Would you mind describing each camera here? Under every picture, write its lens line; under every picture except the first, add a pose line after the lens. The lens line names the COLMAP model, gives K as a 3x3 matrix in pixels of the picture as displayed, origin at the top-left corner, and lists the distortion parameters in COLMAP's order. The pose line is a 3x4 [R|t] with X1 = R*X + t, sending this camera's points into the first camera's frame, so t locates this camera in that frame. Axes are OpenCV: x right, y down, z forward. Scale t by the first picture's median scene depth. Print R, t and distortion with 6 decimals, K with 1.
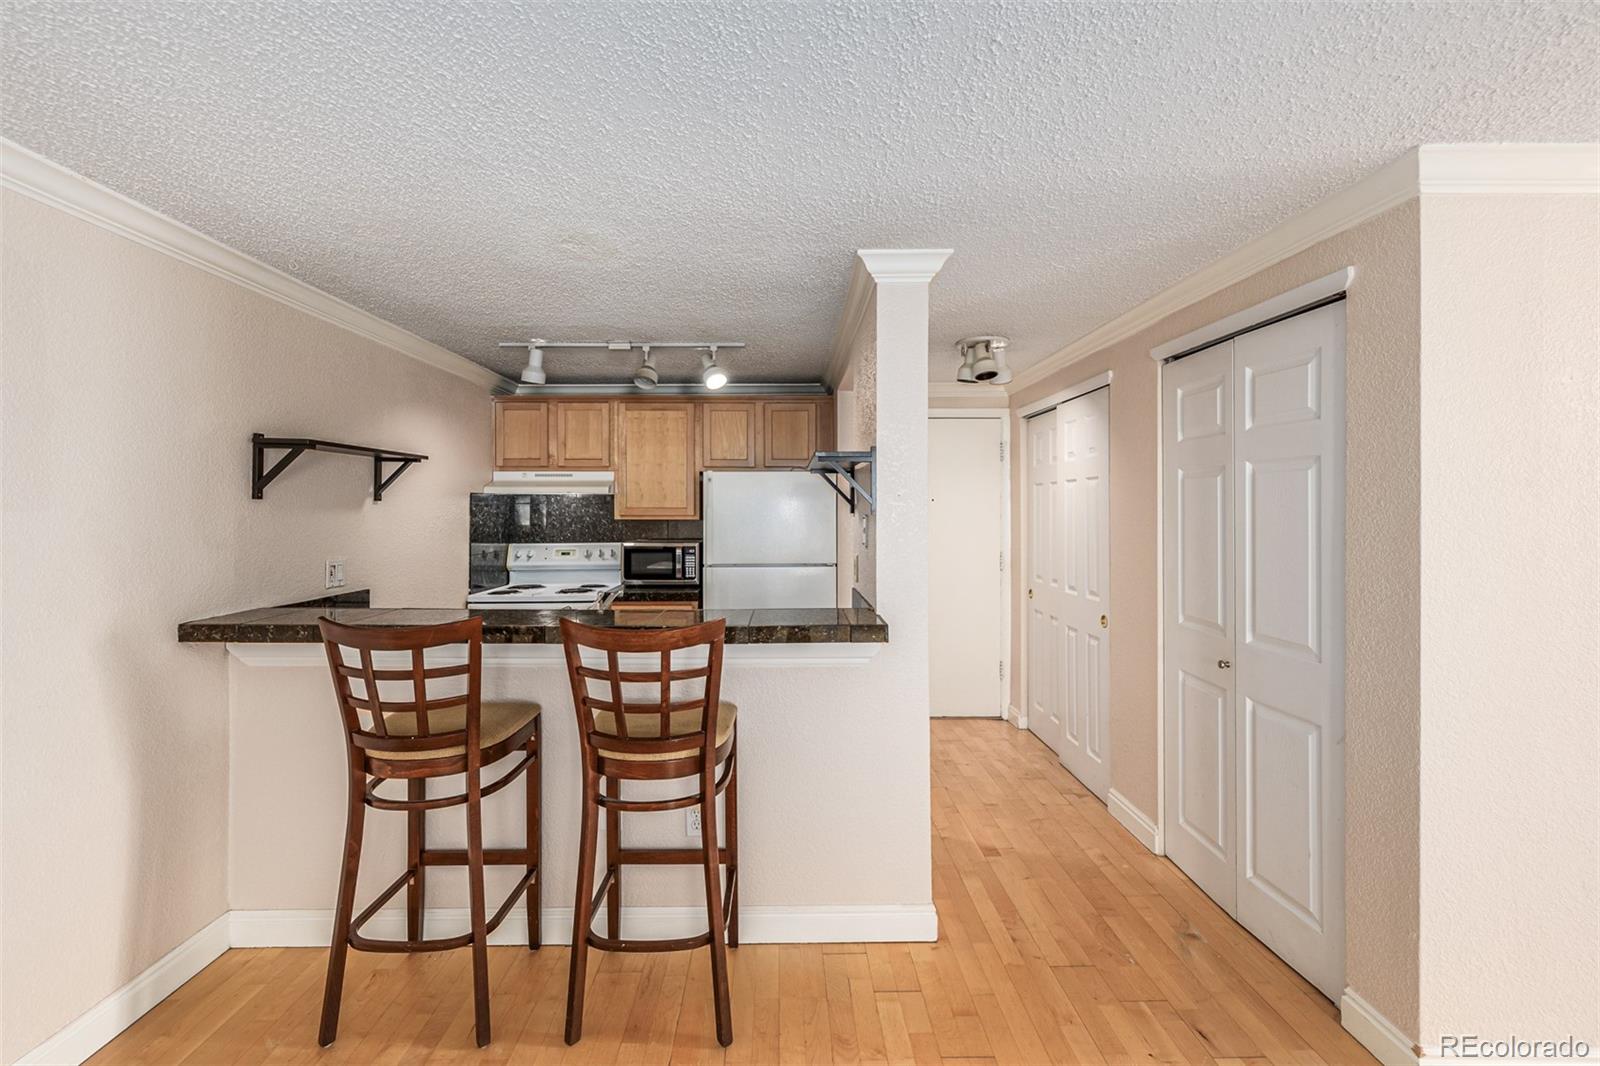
lens RADIAL K [[680.4, 0, 790.2], [0, 680.4, 515.1], [0, 0, 1]] dist [-0.001441, 0.000157]
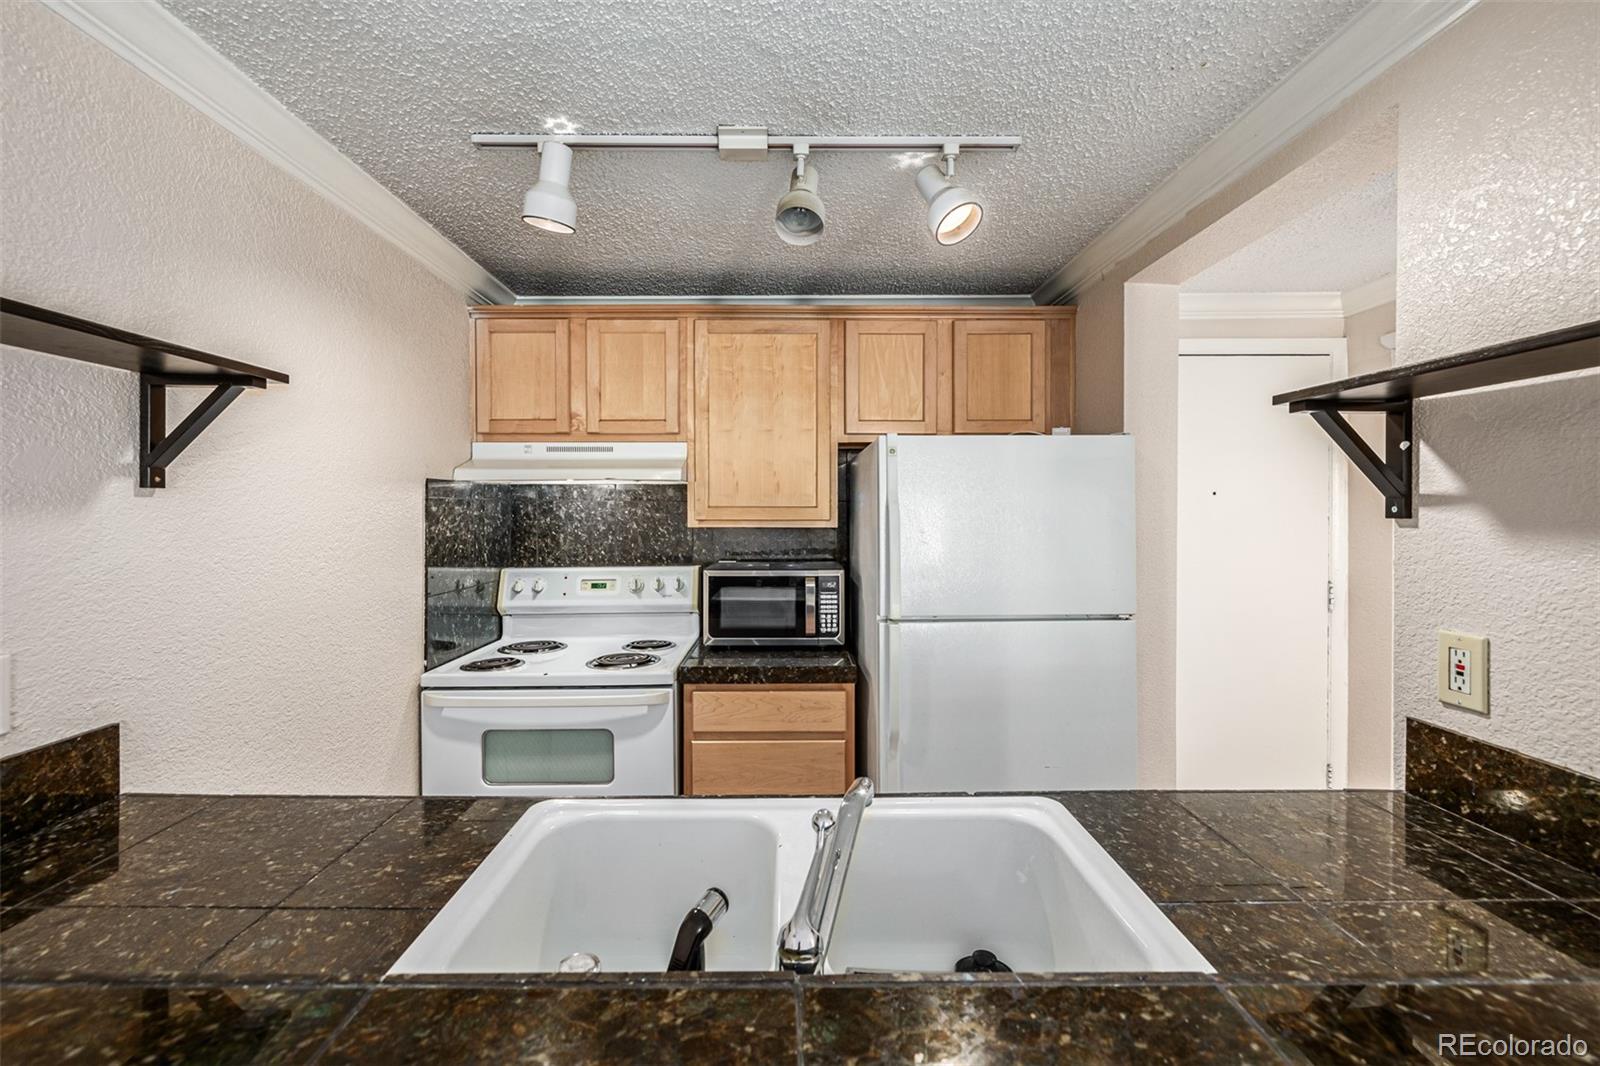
lens RADIAL K [[680.4, 0, 790.2], [0, 680.4, 515.1], [0, 0, 1]] dist [-0.001441, 0.000157]
pose [[0.999998, -0.002057, 0.000483, -0.180542], [0.002058, 0.999996, -0.001700, -0.002786], [-0.000480, 0.001701, 0.999998, 0.453310]]
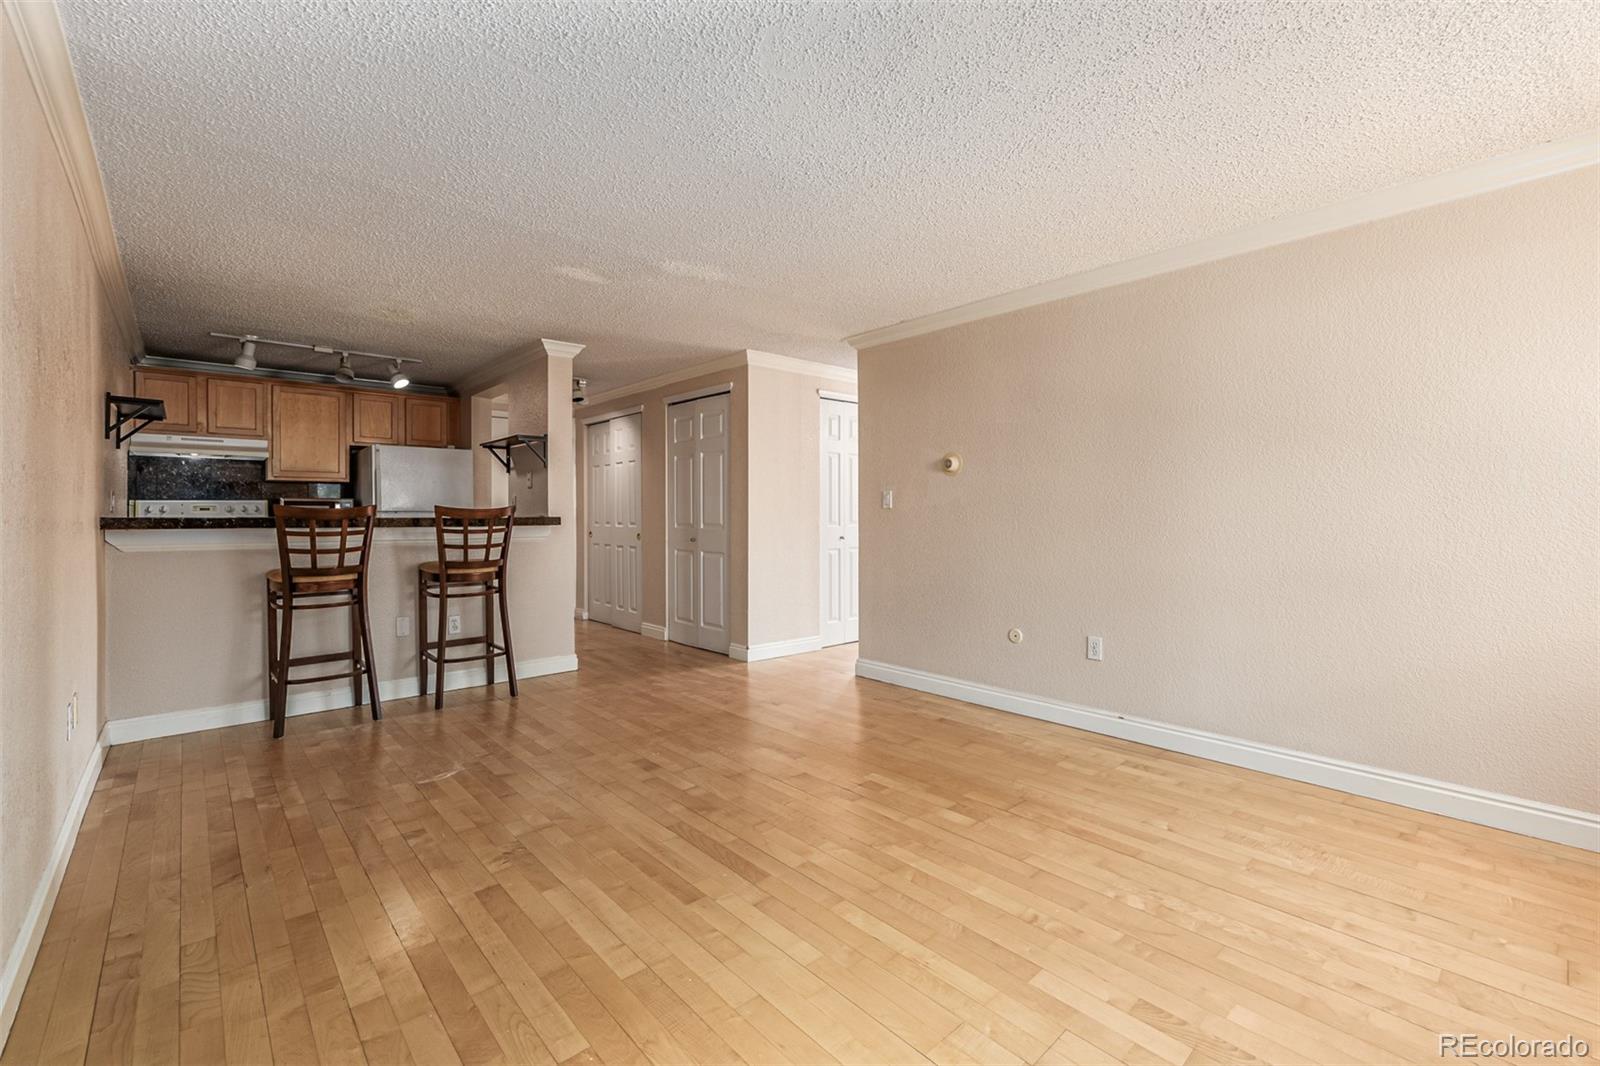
lens RADIAL K [[680.4, 0, 790.2], [0, 680.4, 515.1], [0, 0, 1]] dist [-0.001441, 0.000157]
pose [[0.758550, -0.001741, 0.651612, -0.355806], [0.006345, 0.999969, -0.004714, 0.084868], [-0.651584, 0.007711, 0.758538, -0.557475]]
